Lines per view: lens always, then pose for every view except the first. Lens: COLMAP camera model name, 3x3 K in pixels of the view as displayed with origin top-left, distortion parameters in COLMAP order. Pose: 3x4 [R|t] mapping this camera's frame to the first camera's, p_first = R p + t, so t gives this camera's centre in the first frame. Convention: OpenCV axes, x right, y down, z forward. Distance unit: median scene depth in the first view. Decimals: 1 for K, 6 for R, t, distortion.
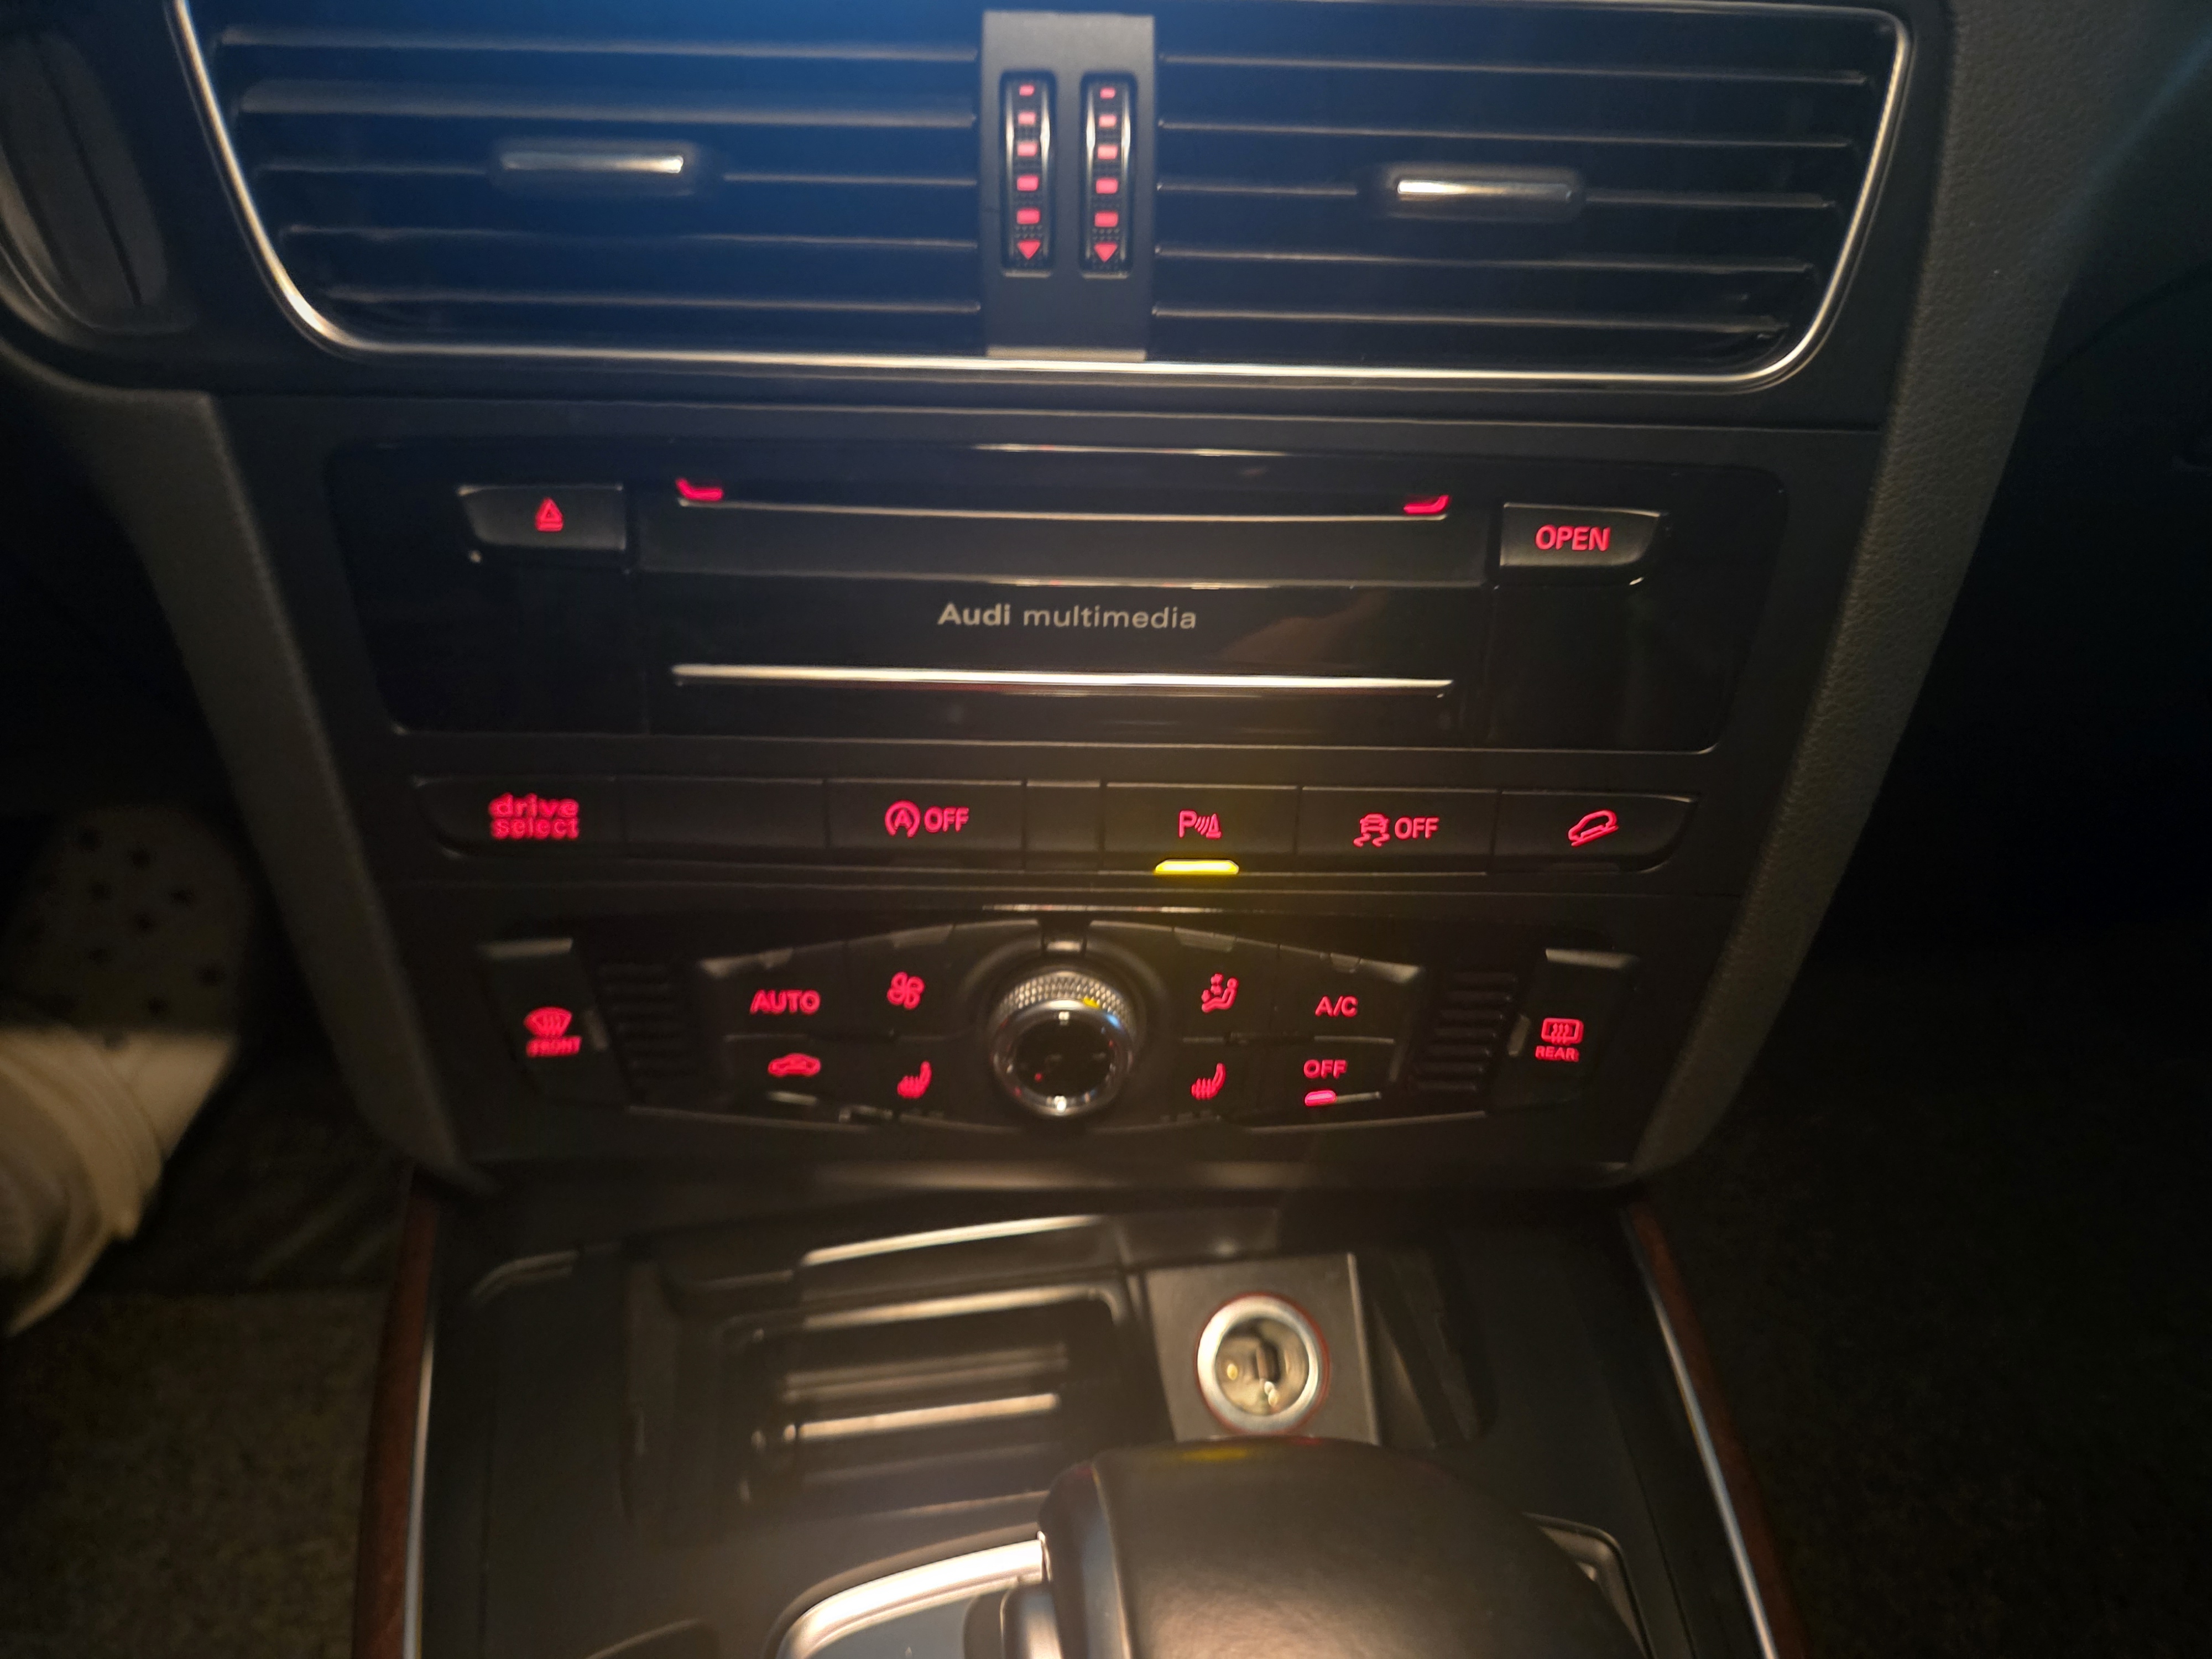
lens RADIAL K [[1502.7, 0, 1096.2], [0, 1502.7, 825.1], [0, 0, 1]] dist [0.026211, -0.049107]
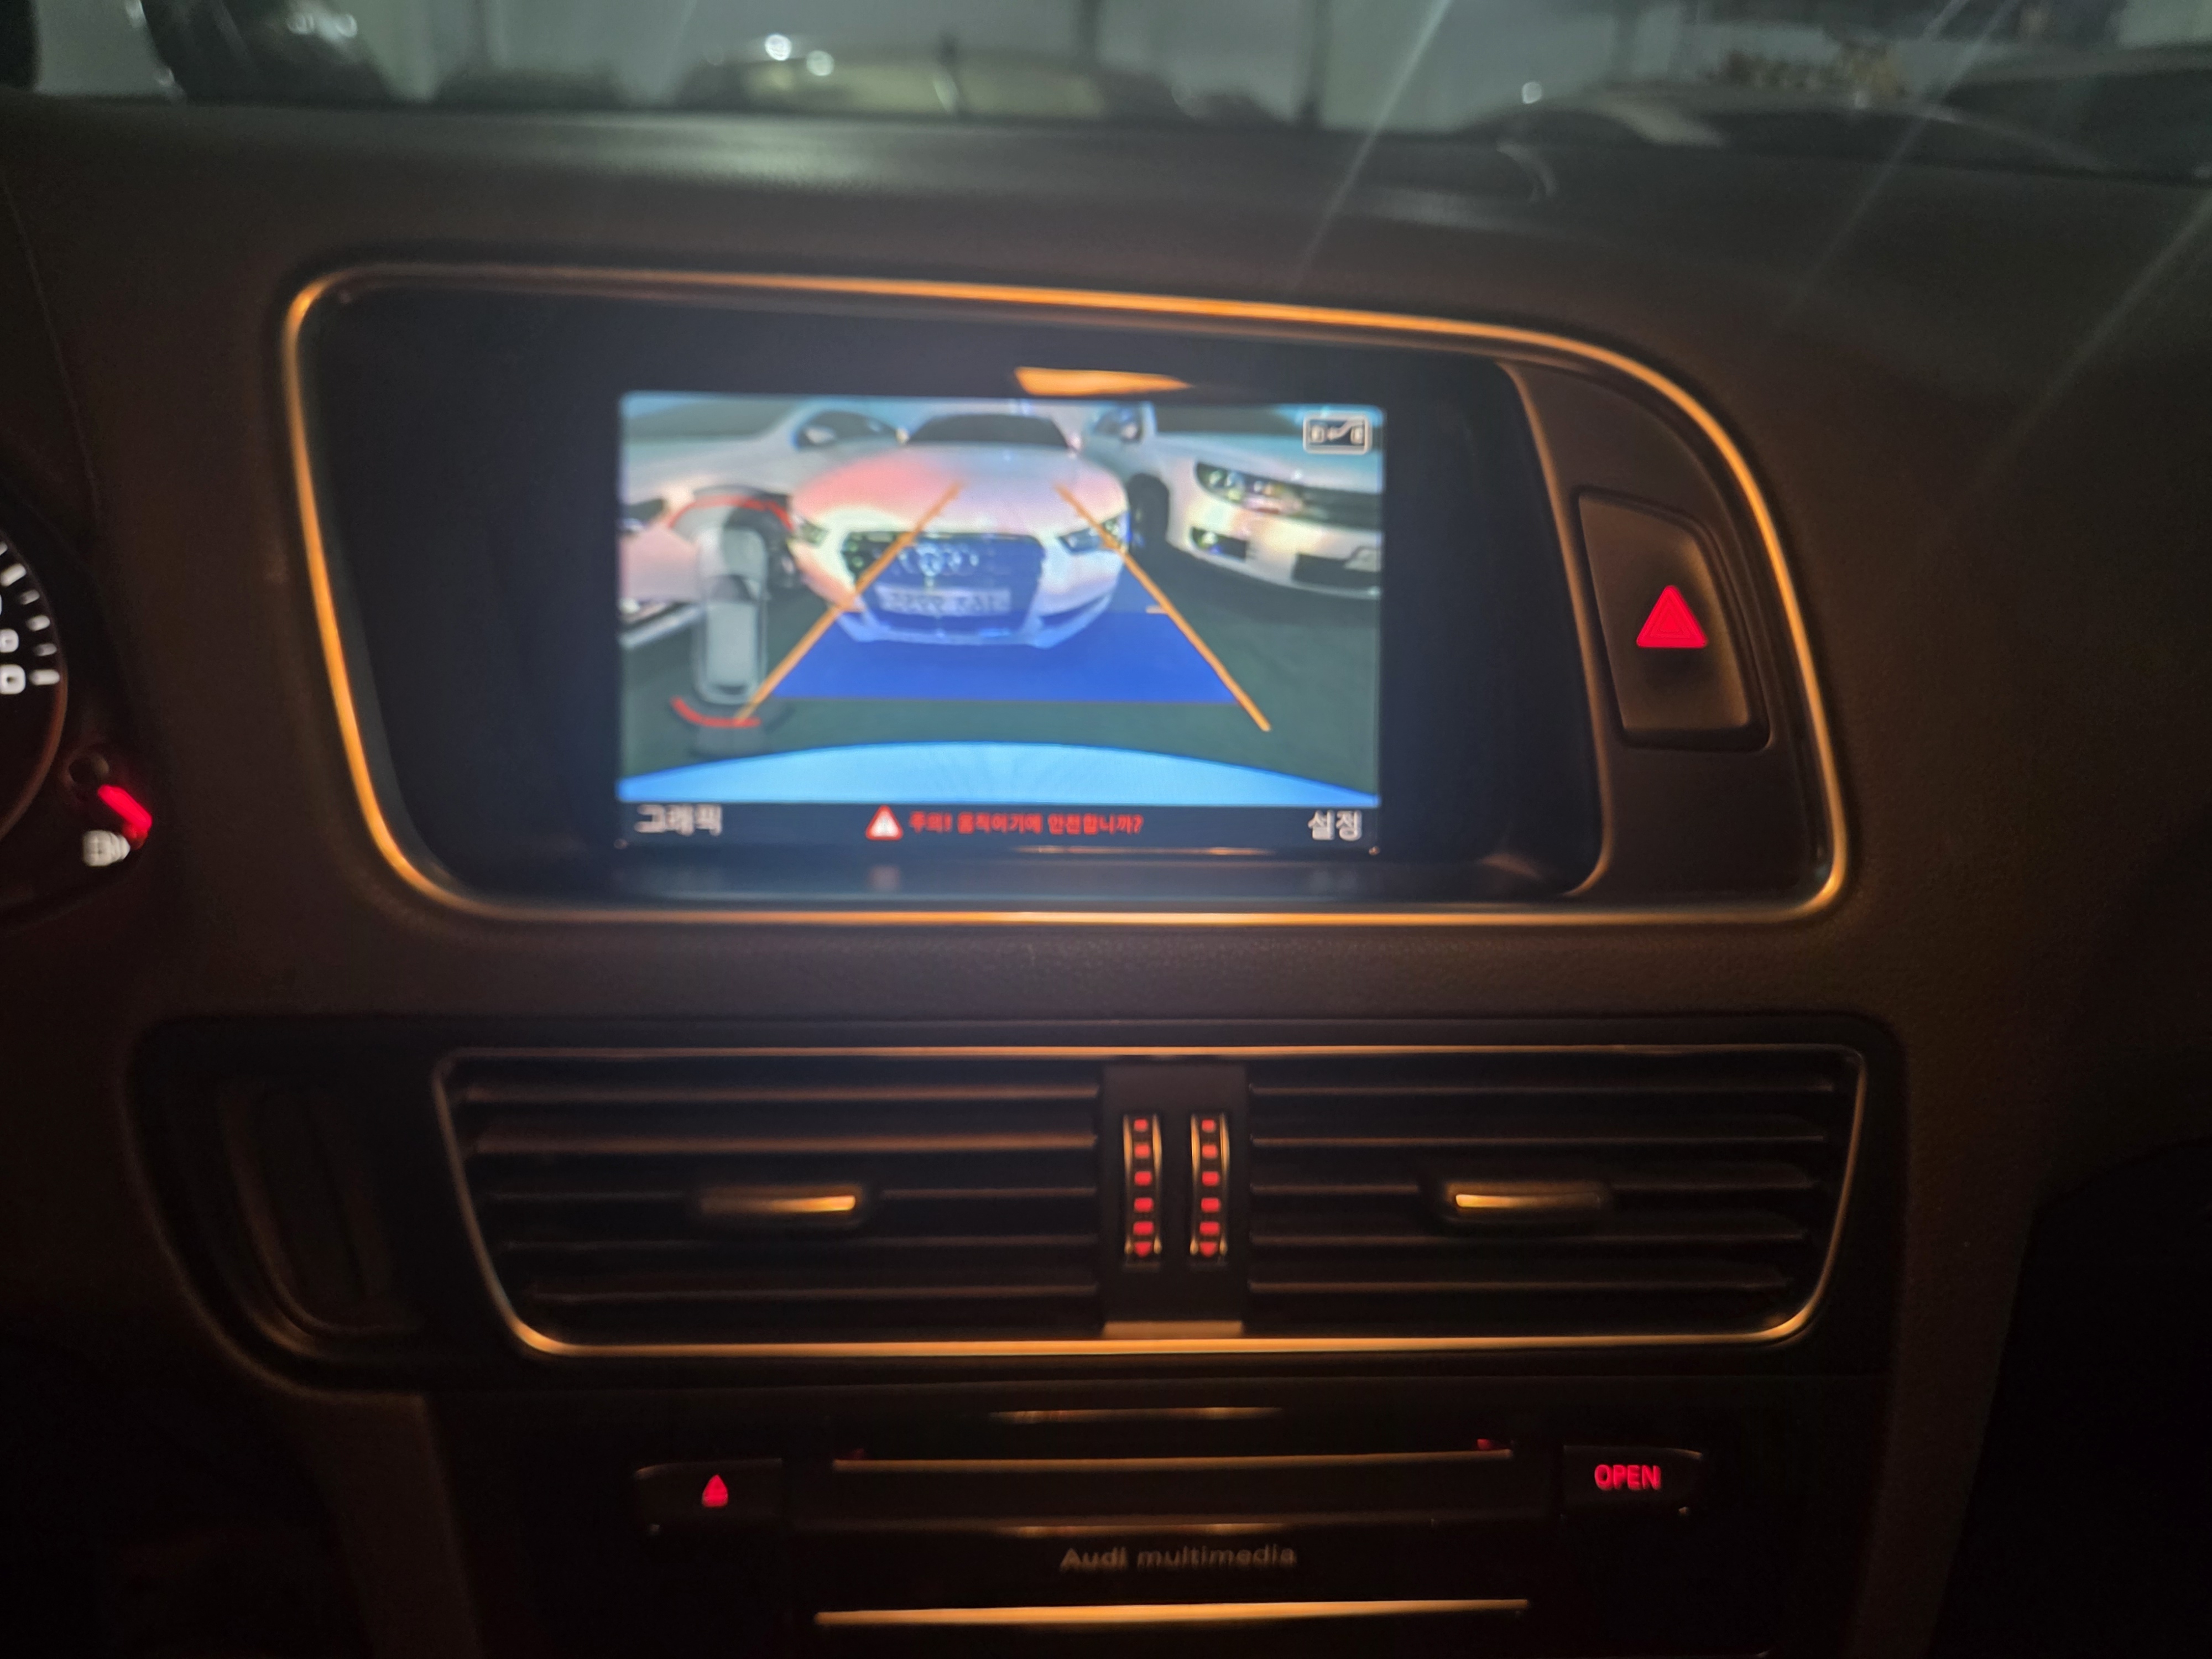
lens RADIAL K [[1502.7, 0, 1096.2], [0, 1502.7, 825.1], [0, 0, 1]] dist [0.026211, -0.049107]
pose [[0.999766, -0.016776, 0.013650, -0.077728], [0.019534, 0.971317, -0.236986, -0.365723], [-0.009283, 0.237197, 0.971417, -0.182263]]
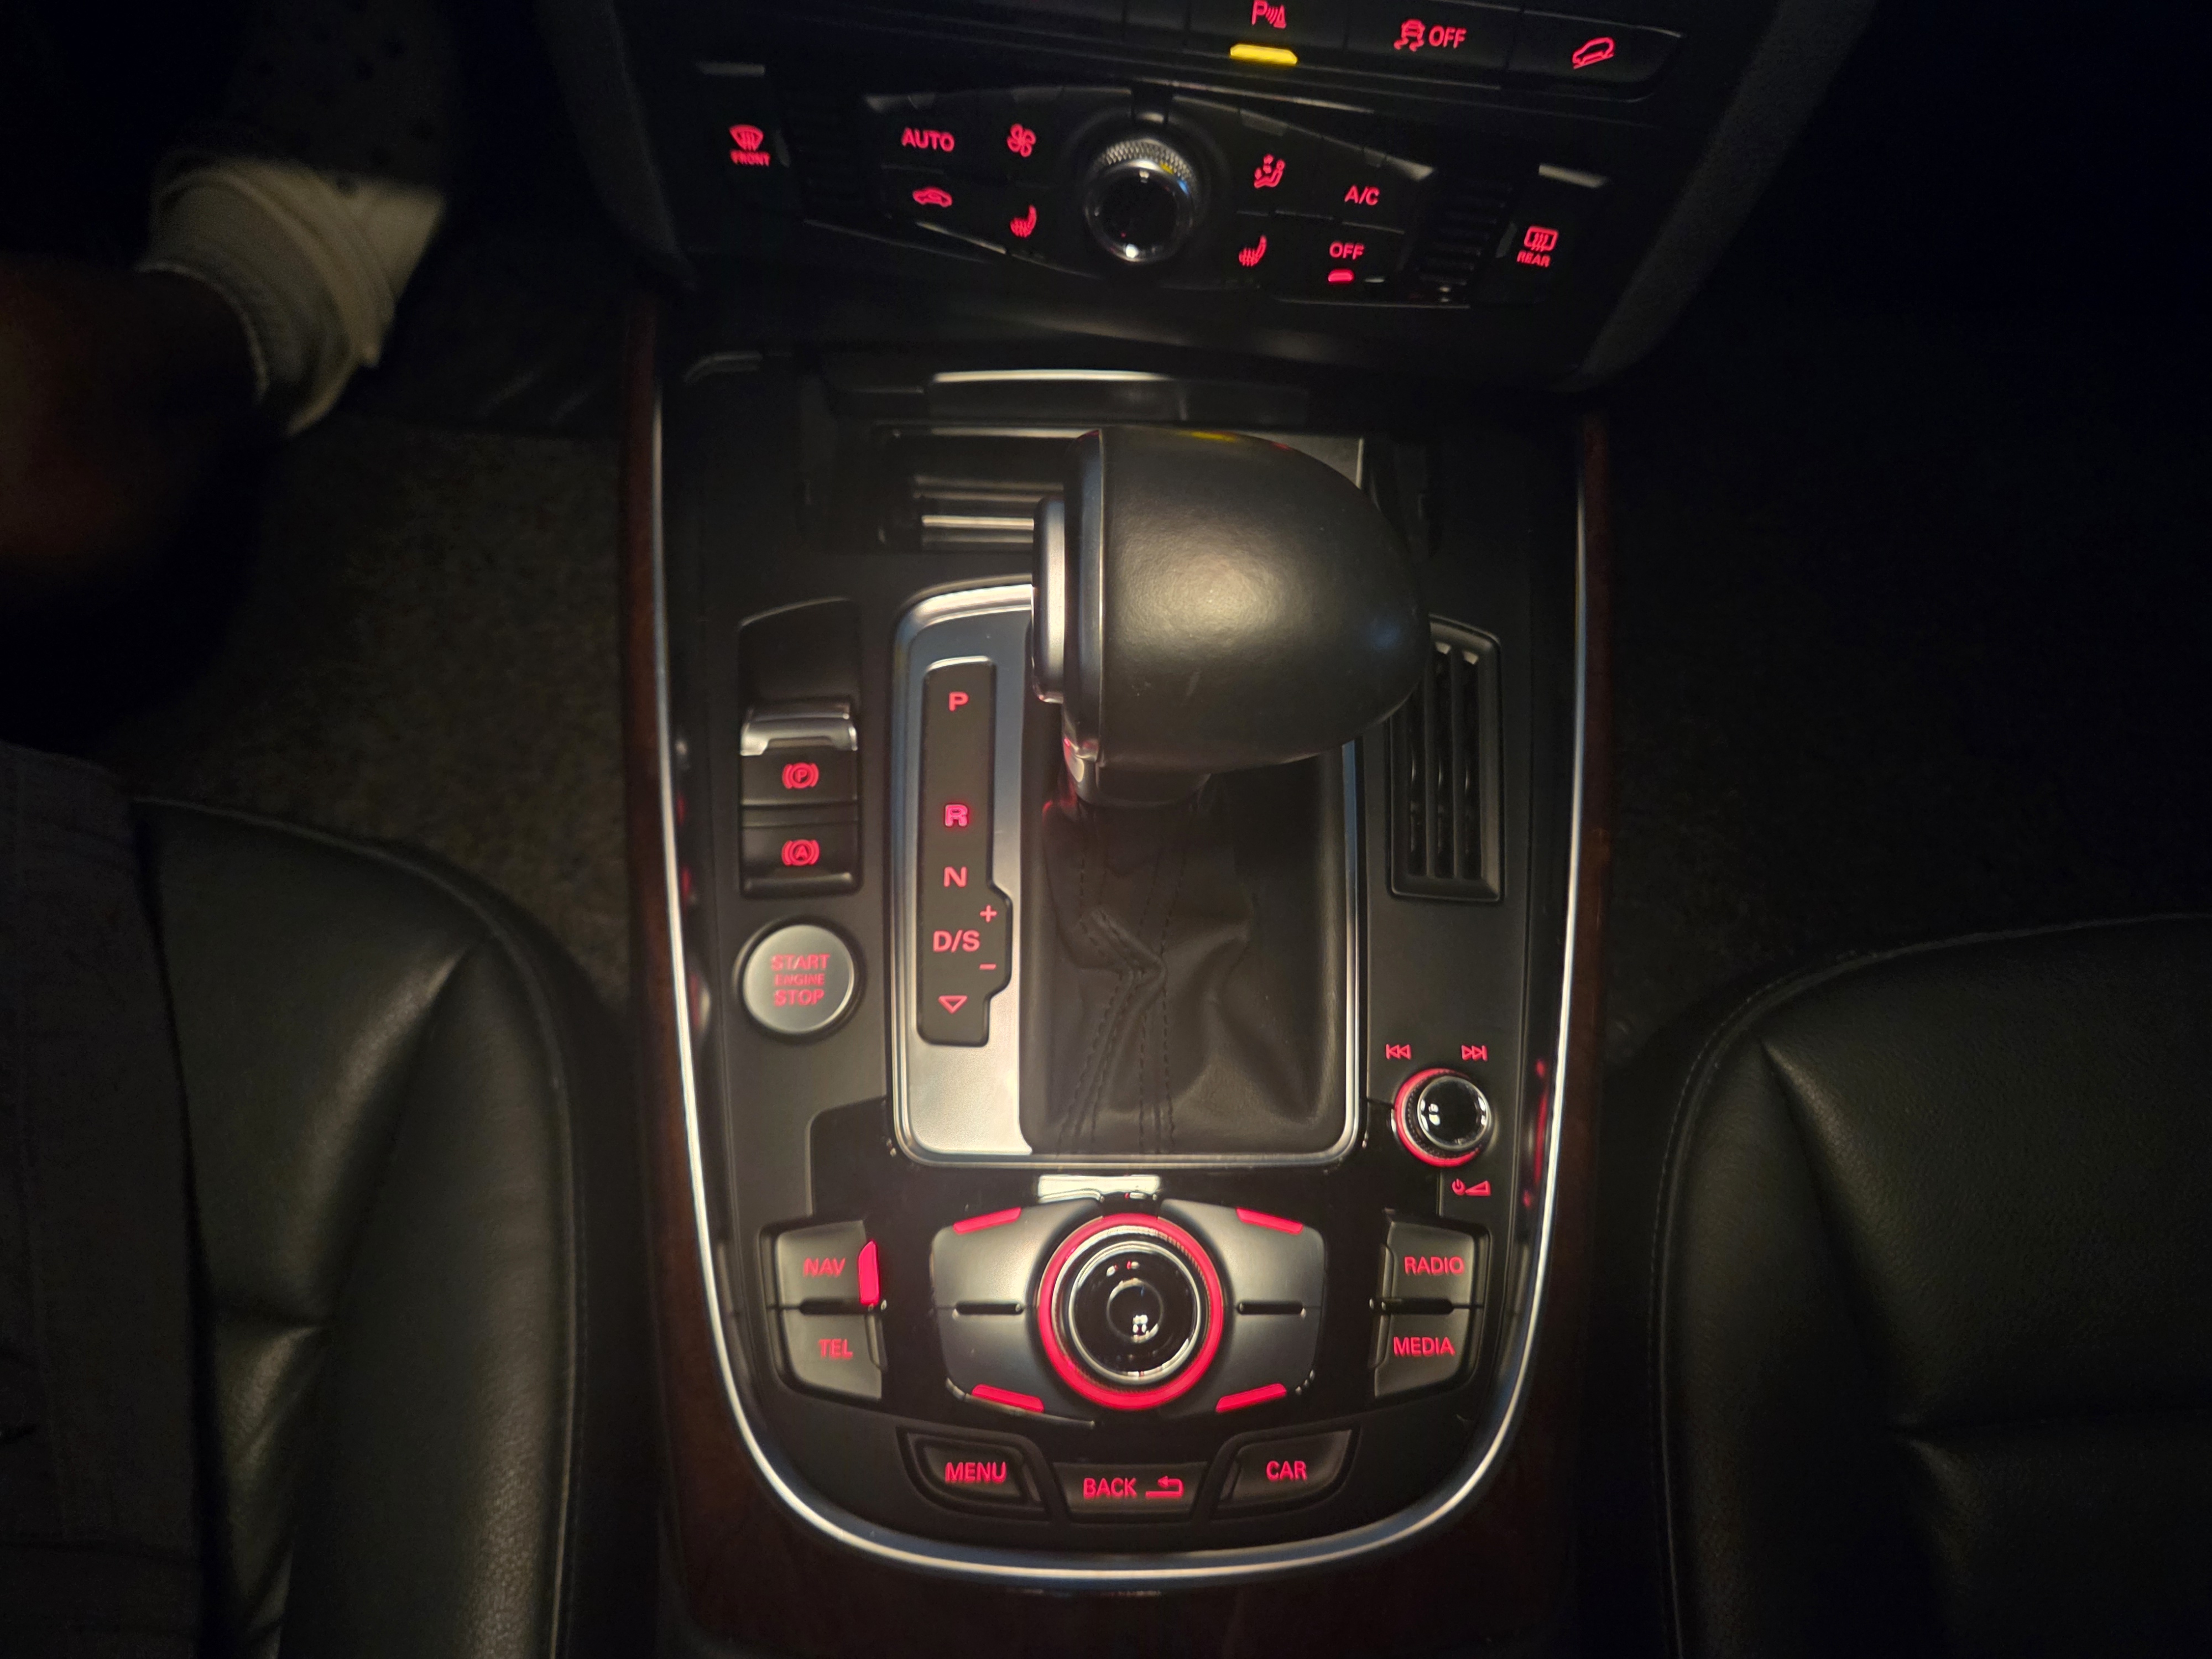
lens RADIAL K [[1502.7, 0, 1096.2], [0, 1502.7, 825.1], [0, 0, 1]] dist [0.026211, -0.049107]
pose [[0.988133, 0.141558, -0.059614, 0.092104], [-0.102007, 0.894958, 0.434333, 0.068389], [0.114835, -0.423098, 0.898778, -0.373971]]
